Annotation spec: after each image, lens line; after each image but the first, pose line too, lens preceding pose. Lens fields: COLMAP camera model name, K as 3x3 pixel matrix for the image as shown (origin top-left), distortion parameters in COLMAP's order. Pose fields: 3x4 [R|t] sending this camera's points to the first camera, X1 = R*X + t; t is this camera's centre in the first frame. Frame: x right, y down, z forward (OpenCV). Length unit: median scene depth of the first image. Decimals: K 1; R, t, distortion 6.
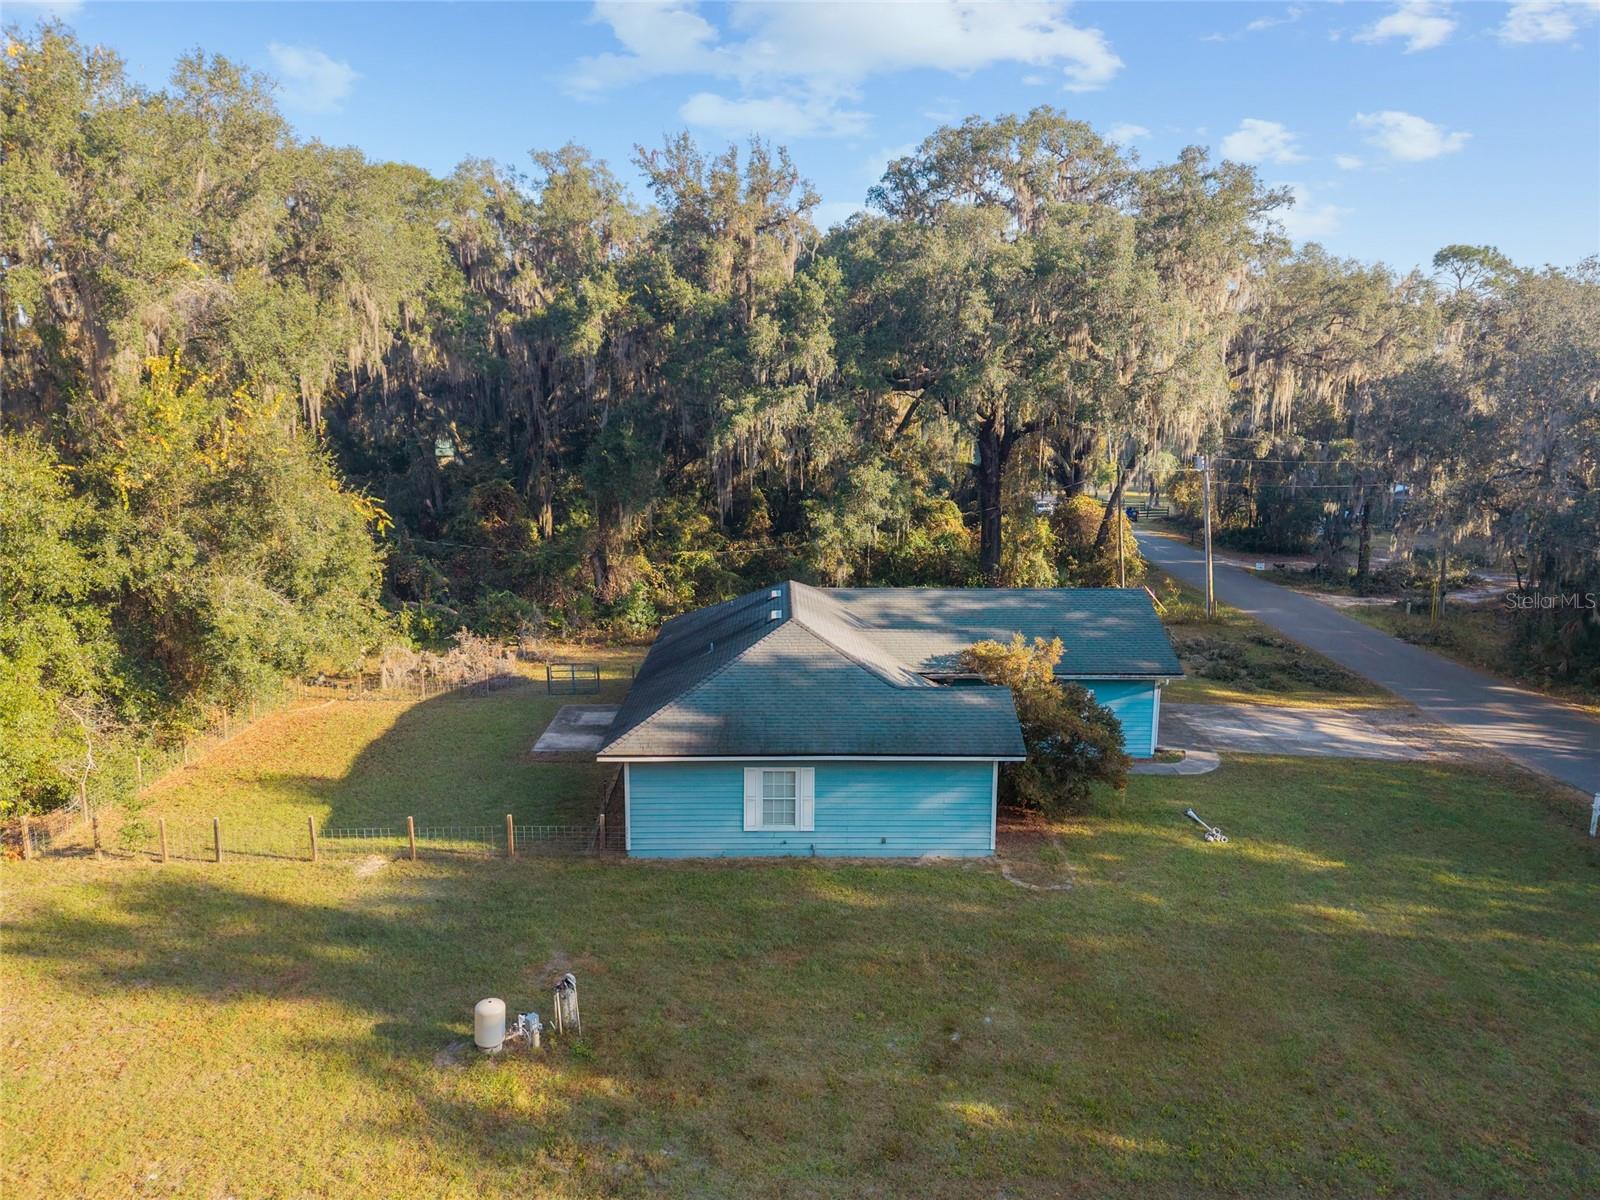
lens RADIAL K [[1095.7, 0, 804.1], [0, 1095.7, 606.4], [0, 0, 1]] dist [0.000421, 0.001547]
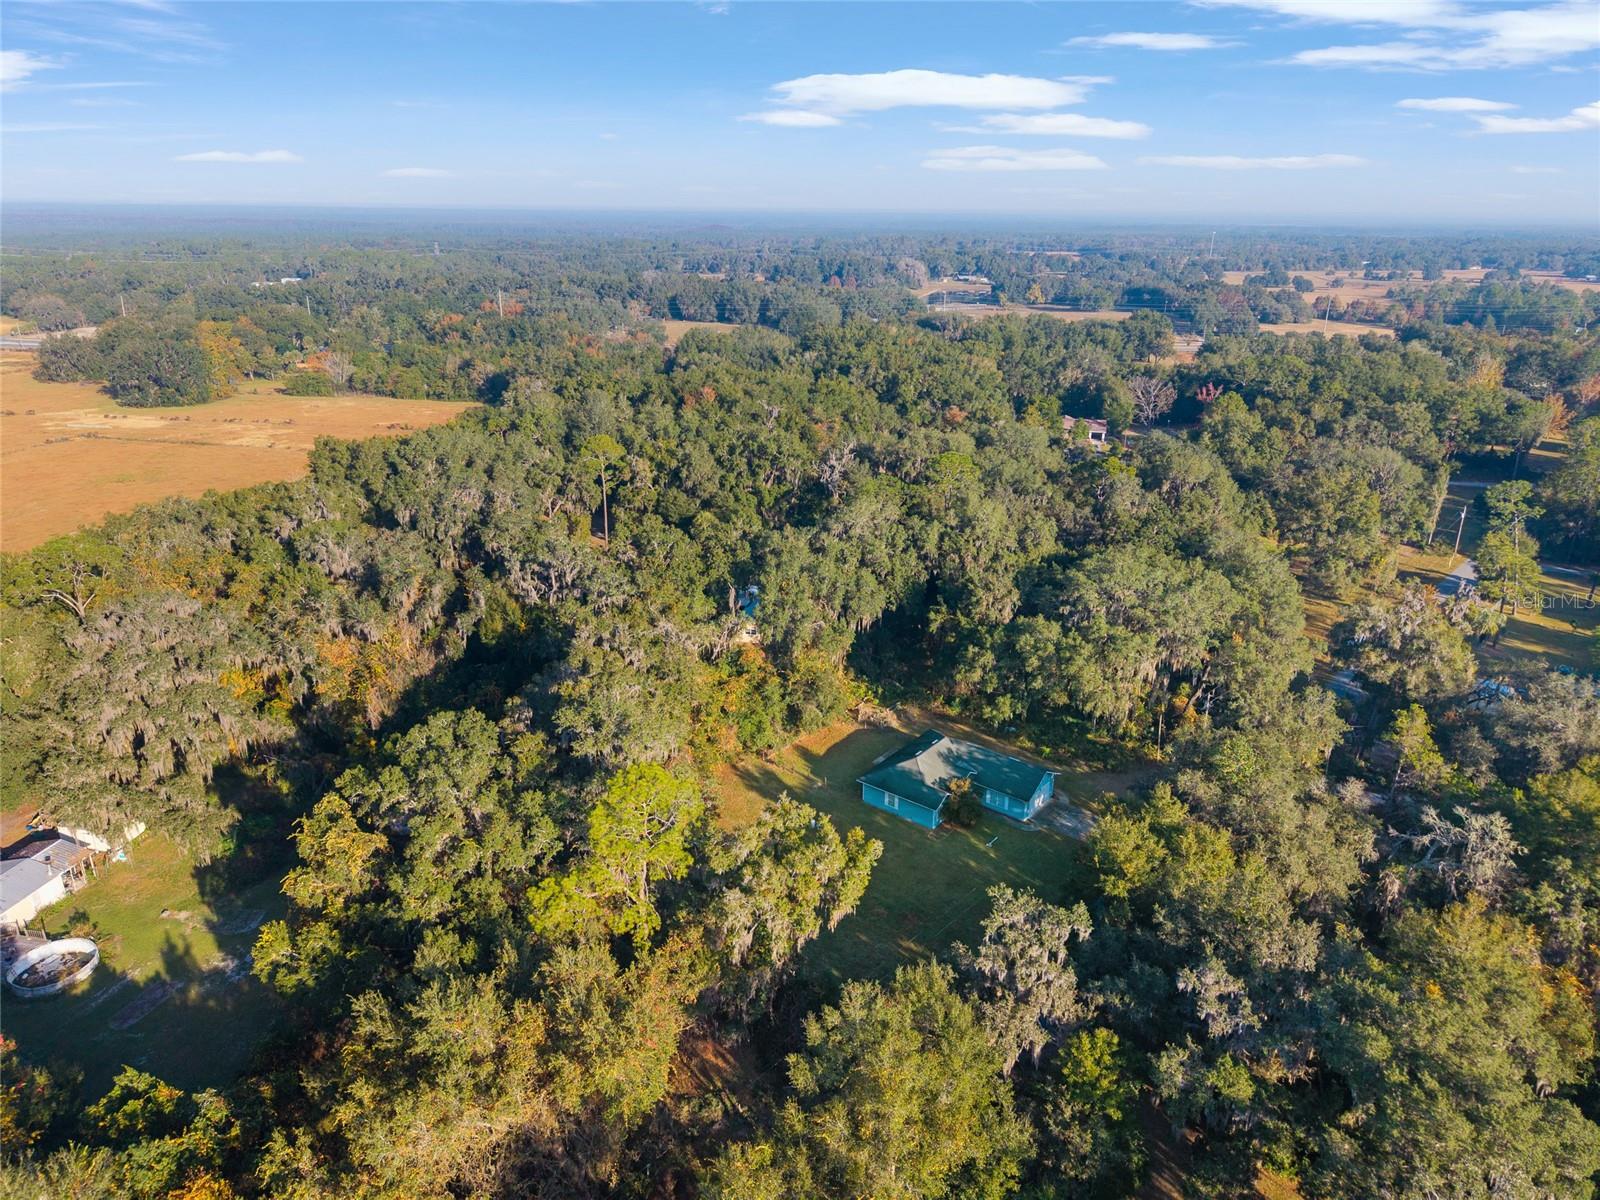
lens RADIAL K [[1095.7, 0, 804.1], [0, 1095.7, 606.4], [0, 0, 1]] dist [0.000421, 0.001547]
pose [[0.776617, 0.219791, -0.590388, 1.860789], [-0.117746, 0.971292, 0.206707, -1.271174], [0.618872, -0.091016, 0.780201, -2.263803]]
